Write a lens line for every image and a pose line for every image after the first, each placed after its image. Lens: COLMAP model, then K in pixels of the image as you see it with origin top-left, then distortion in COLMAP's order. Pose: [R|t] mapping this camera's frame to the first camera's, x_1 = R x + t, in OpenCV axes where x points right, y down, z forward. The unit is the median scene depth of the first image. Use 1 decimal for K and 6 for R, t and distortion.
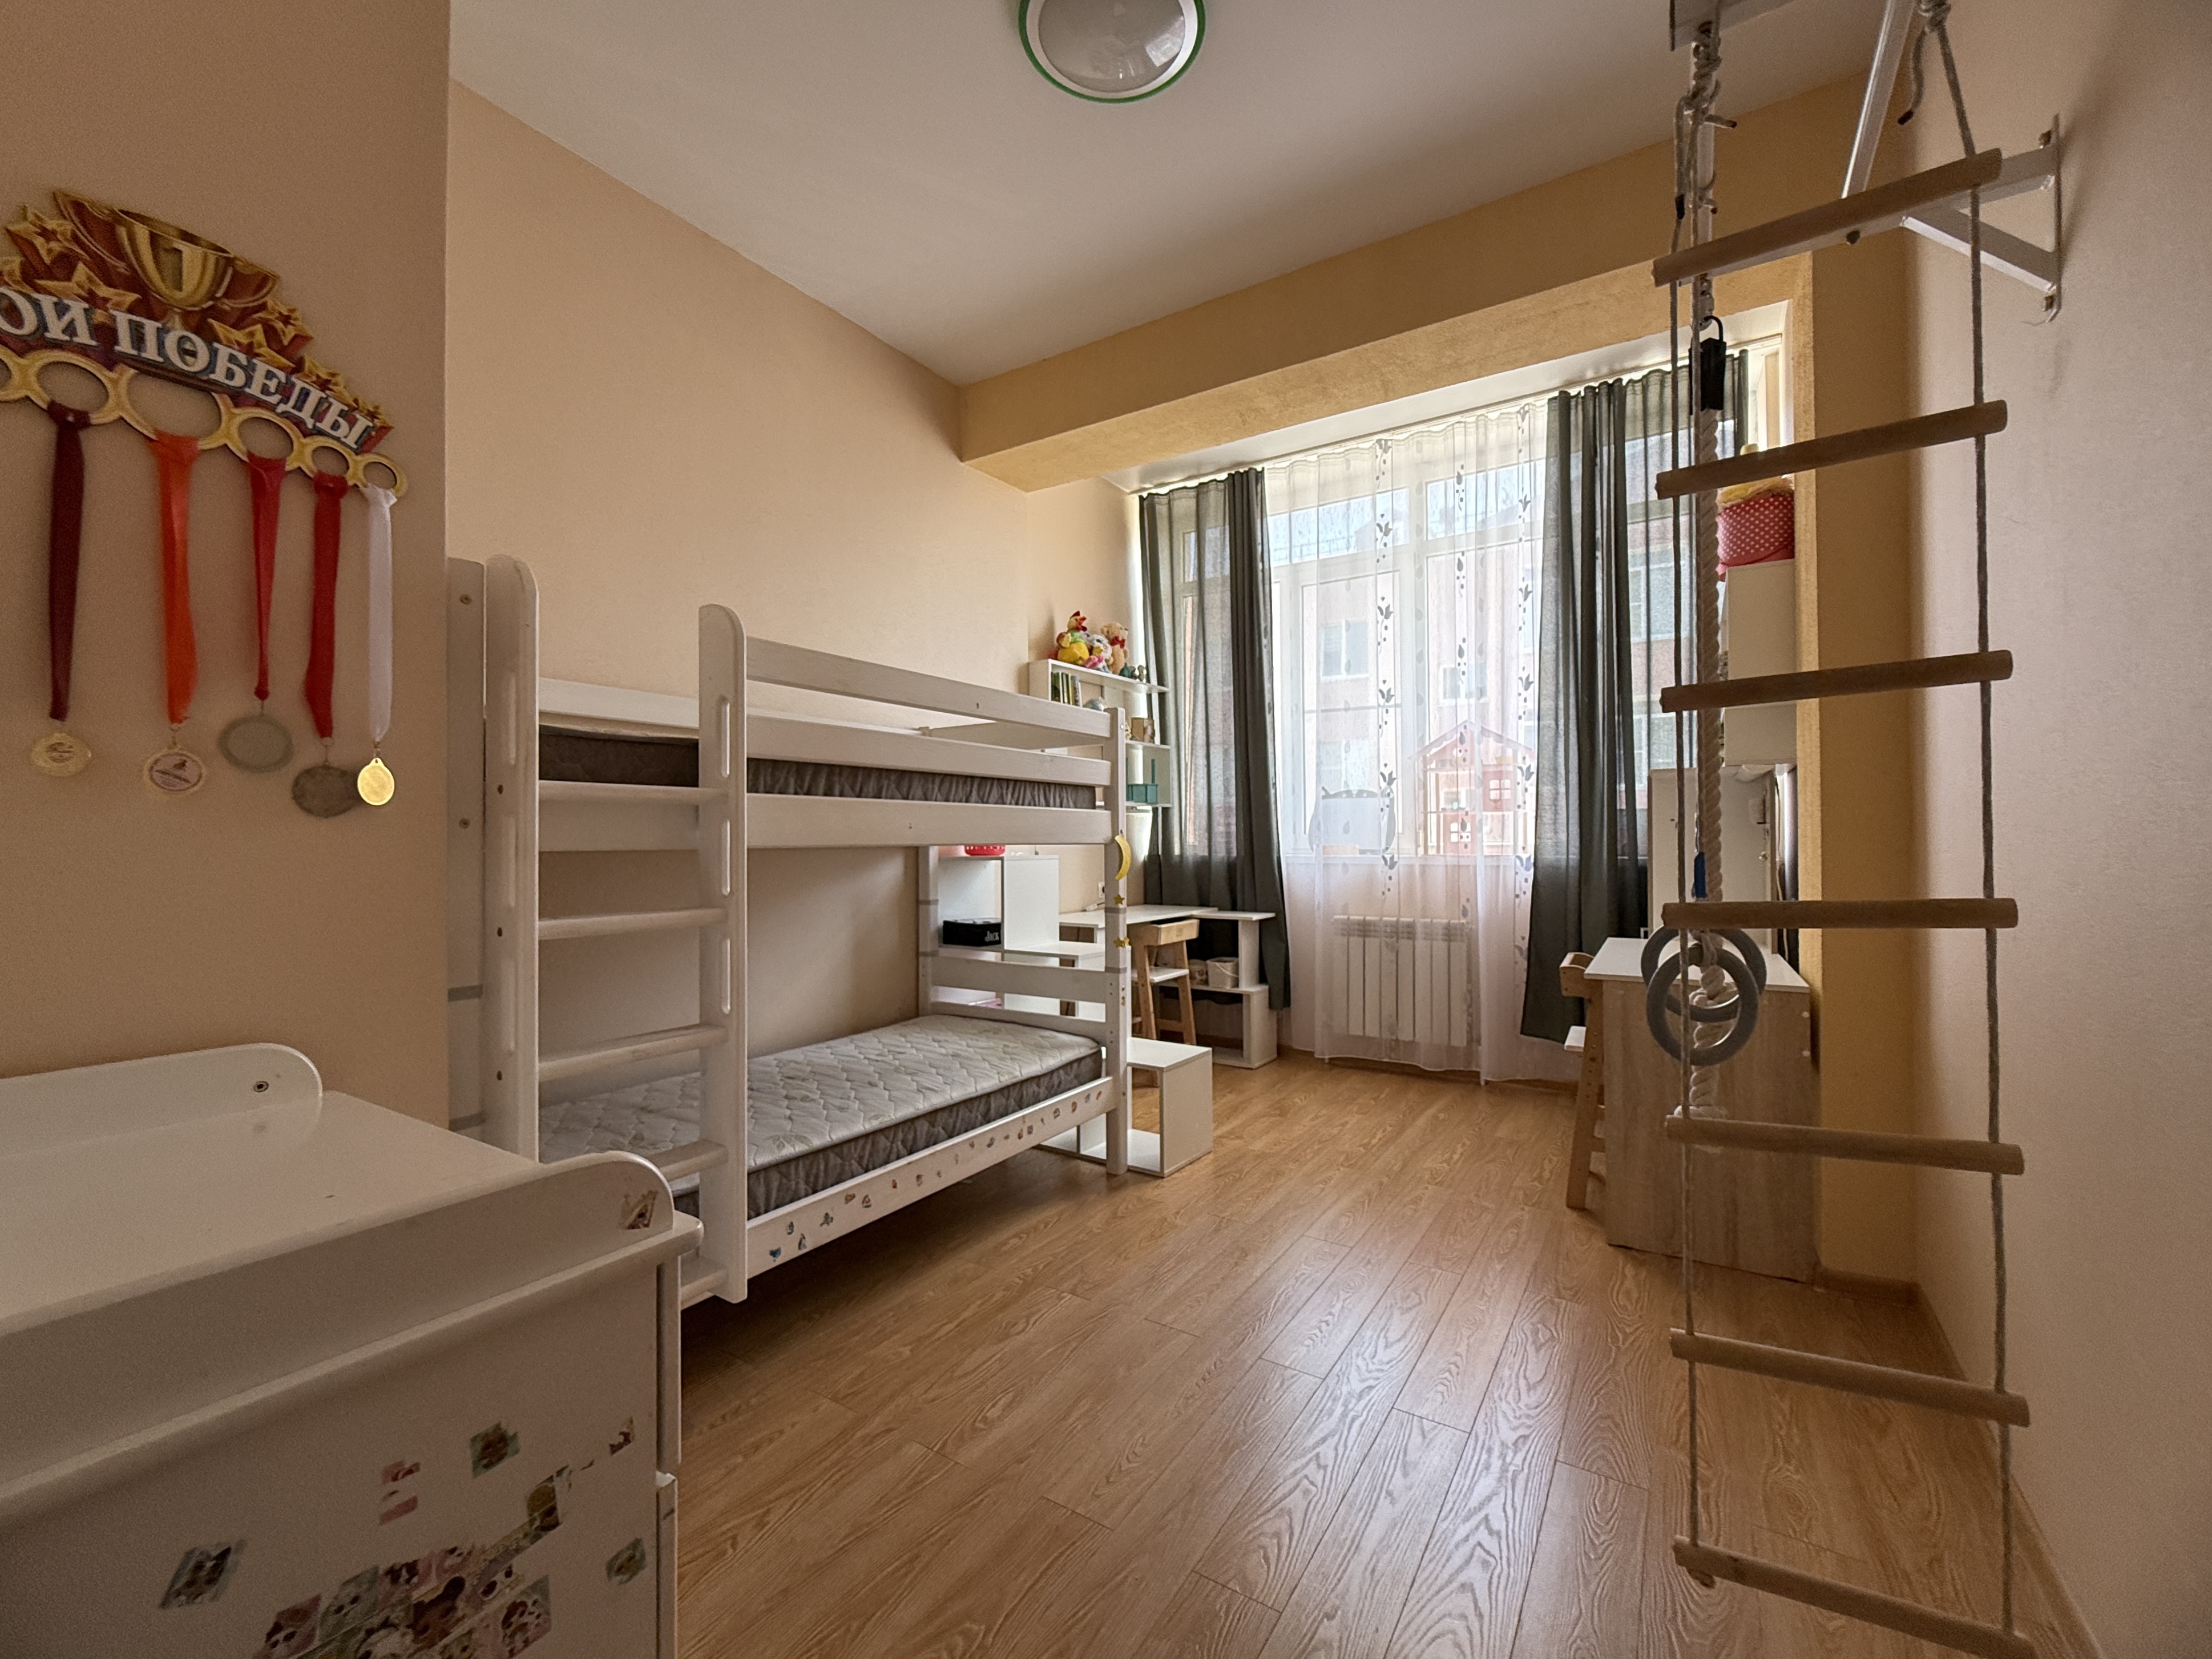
lens RADIAL K [[881.7, 0, 1106.0], [0, 881.7, 829.5], [0, 0, 1]] dist [0.000206, -0.000139]
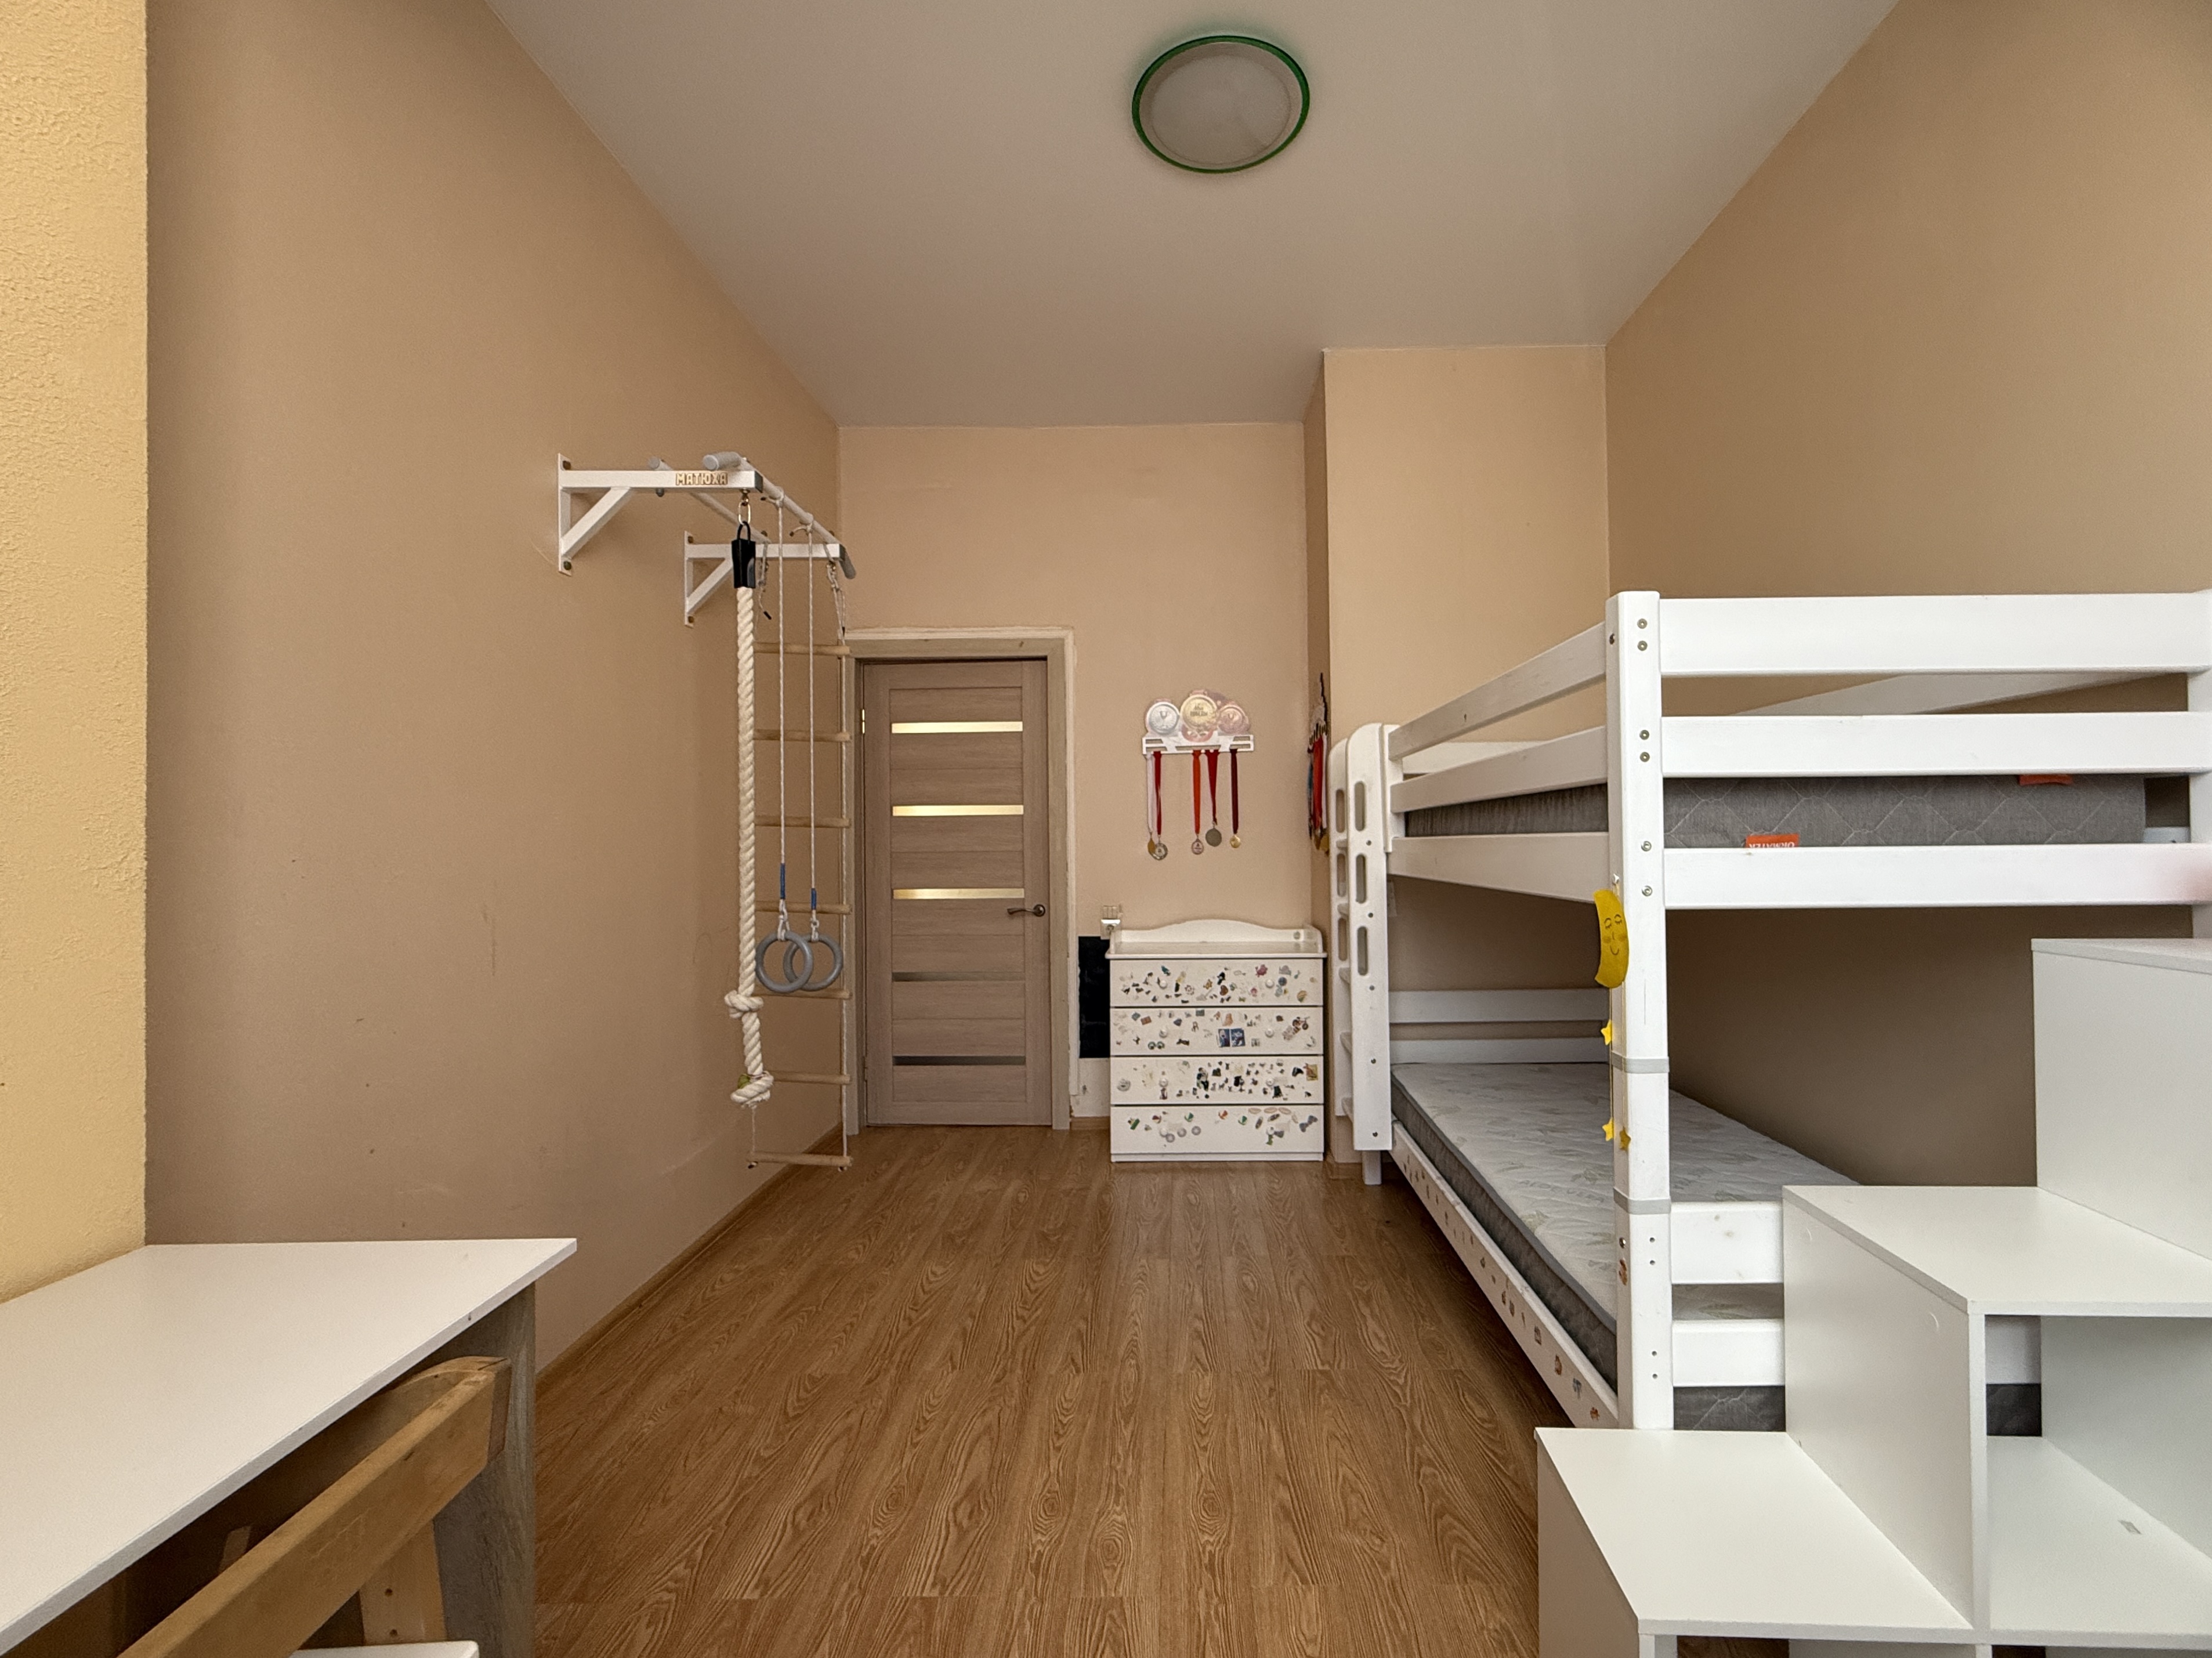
lens RADIAL K [[881.7, 0, 1106.0], [0, 881.7, 829.0], [0, 0, 1]] dist [0.000206, -0.000139]
pose [[-0.865156, 0.008317, -0.501434, 0.752379], [0.022079, 0.999525, -0.021515, -0.018132], [0.501017, -0.029685, -0.864928, 2.109434]]
